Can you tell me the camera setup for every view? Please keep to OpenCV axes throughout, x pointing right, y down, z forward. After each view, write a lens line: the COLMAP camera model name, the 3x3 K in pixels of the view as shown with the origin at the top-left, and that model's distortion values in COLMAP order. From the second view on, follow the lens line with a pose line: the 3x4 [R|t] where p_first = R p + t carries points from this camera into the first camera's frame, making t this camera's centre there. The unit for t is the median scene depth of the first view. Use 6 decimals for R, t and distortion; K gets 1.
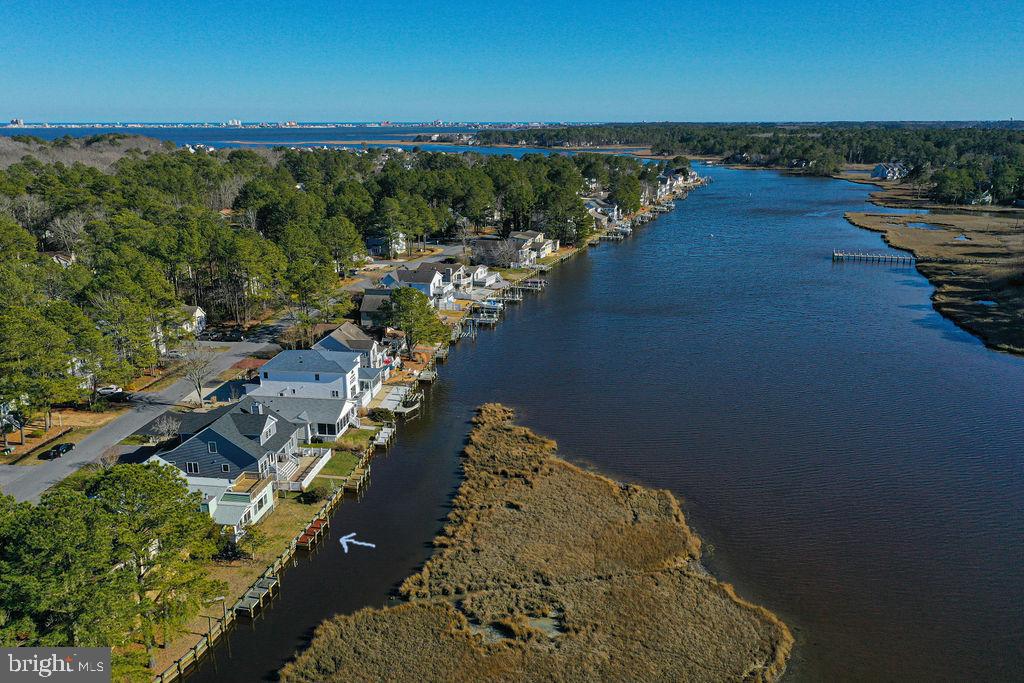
lens RADIAL K [[804.6, 0, 512.0], [0, 804.6, 341.5], [0, 0, 1]] dist [0.000857, 0.000660]
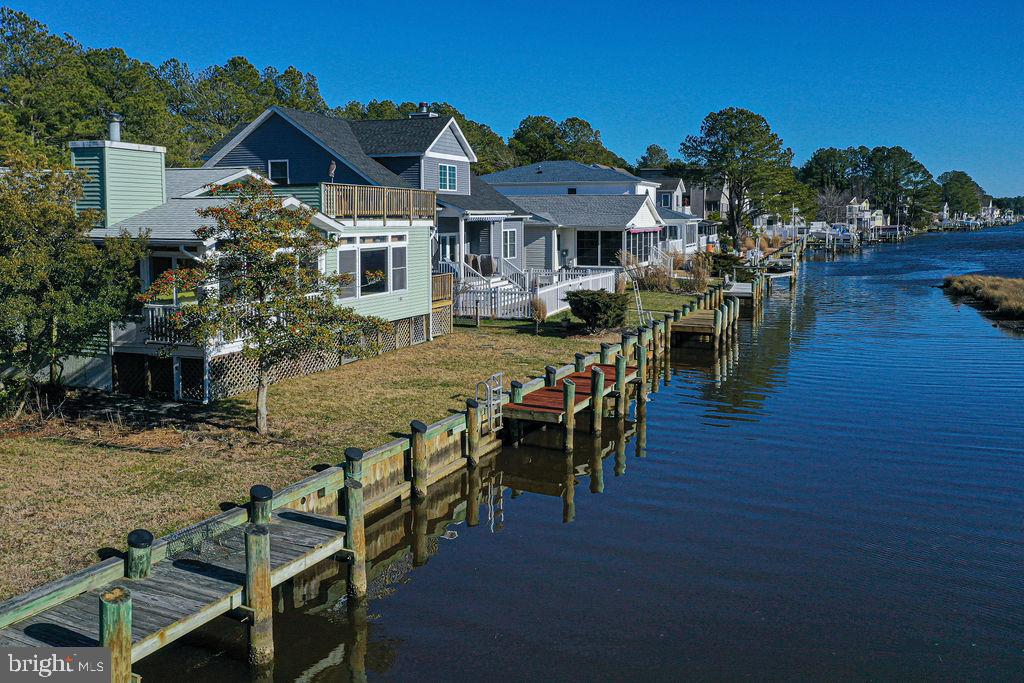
lens RADIAL K [[804.6, 0, 512.0], [0, 804.6, 341.5], [0, 0, 1]] dist [0.000857, 0.000660]
pose [[0.962184, 0.043443, -0.268915, -0.155398], [-0.072714, 0.992341, -0.099860, 0.184297], [0.262517, 0.115638, 0.957973, 0.588039]]
